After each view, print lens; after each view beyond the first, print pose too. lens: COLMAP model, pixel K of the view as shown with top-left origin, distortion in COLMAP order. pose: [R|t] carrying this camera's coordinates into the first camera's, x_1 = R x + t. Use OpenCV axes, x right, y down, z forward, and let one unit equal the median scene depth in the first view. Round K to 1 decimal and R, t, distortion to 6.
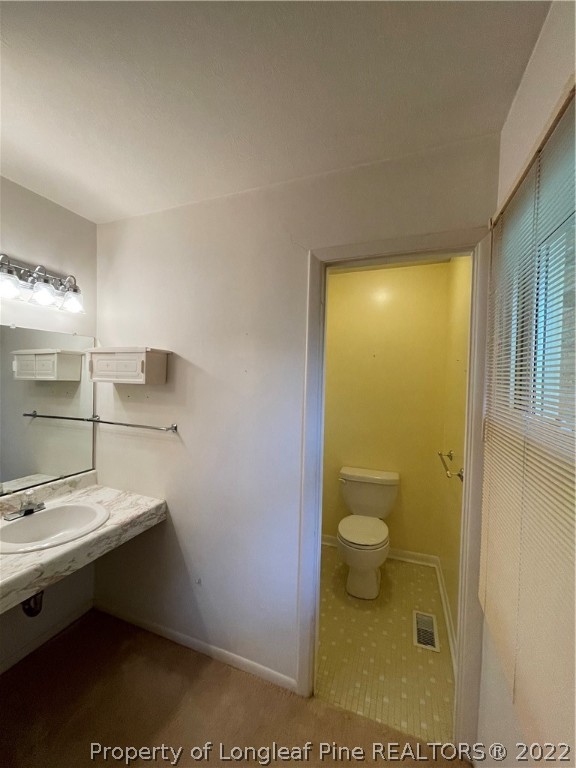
lens RADIAL K [[302.9, 0, 289.9], [0, 302.9, 381.1], [0, 0, 1]] dist [-0.002241, -0.000115]
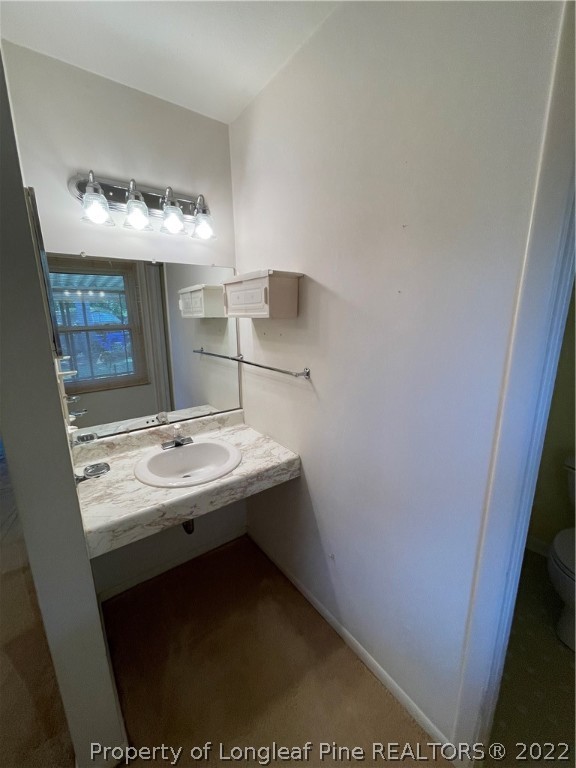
lens RADIAL K [[302.9, 0, 289.9], [0, 302.9, 381.1], [0, 0, 1]] dist [-0.002241, -0.000115]
pose [[0.834666, 0.084242, -0.544276, 0.016823], [0.026286, 0.981013, 0.192151, 0.019943], [0.550129, -0.174689, 0.816604, 0.324020]]
